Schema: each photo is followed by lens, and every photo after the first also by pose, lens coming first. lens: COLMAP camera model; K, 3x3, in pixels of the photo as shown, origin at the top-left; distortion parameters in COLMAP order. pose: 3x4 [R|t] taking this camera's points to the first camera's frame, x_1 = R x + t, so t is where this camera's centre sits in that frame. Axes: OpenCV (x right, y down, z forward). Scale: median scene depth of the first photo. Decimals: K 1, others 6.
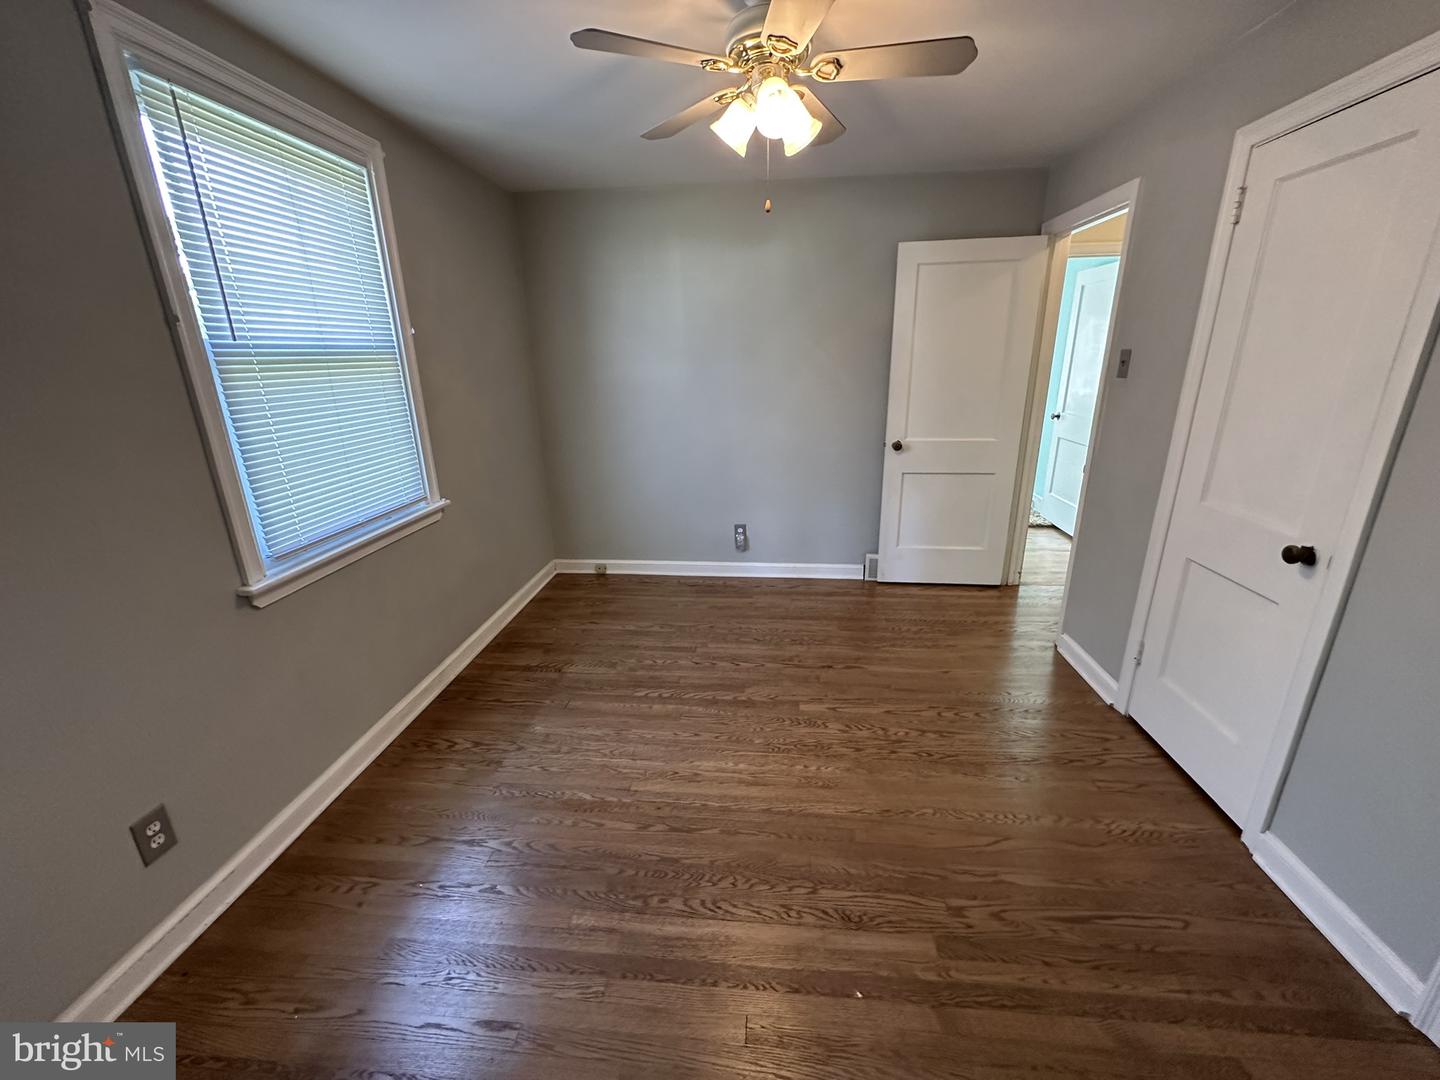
lens RADIAL K [[569.6, 0, 717.4], [0, 569.6, 520.5], [0, 0, 1]] dist [0.000867, 0.000179]
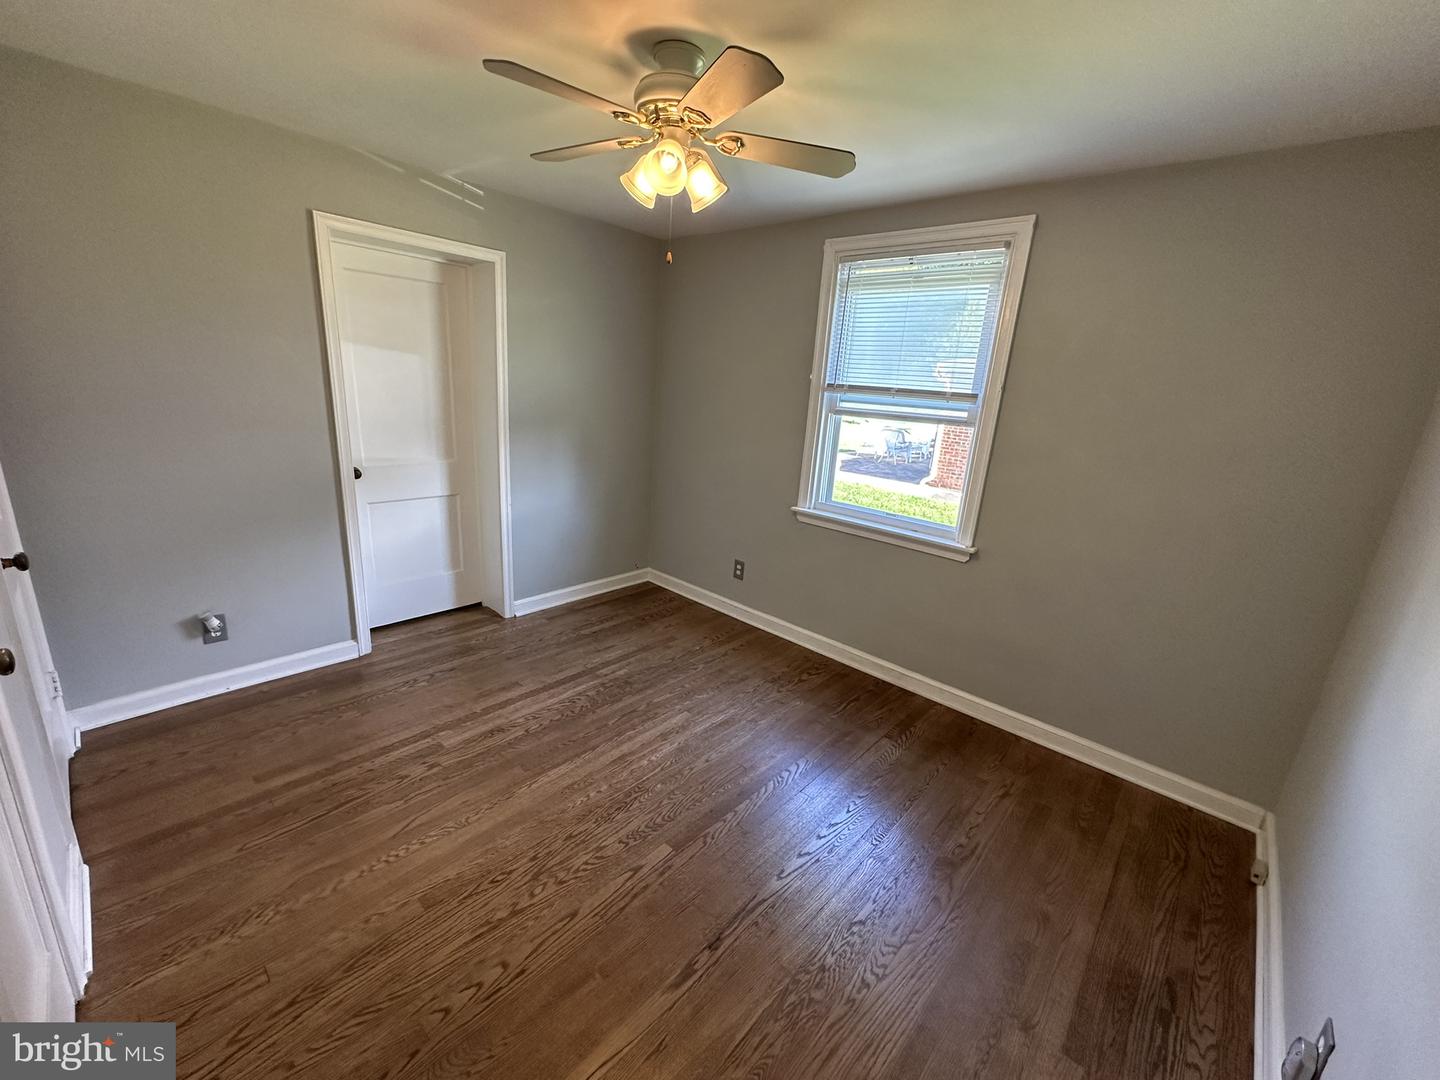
lens RADIAL K [[580.6, 0, 720.0], [0, 580.6, 540.0], [0, 0, 1]] dist [-0.000738, -0.000180]
pose [[-0.593489, 0.193948, -0.781124, 0.763877], [-0.281235, 0.859378, 0.427056, -0.463320], [0.754107, 0.473132, -0.455486, 1.451938]]
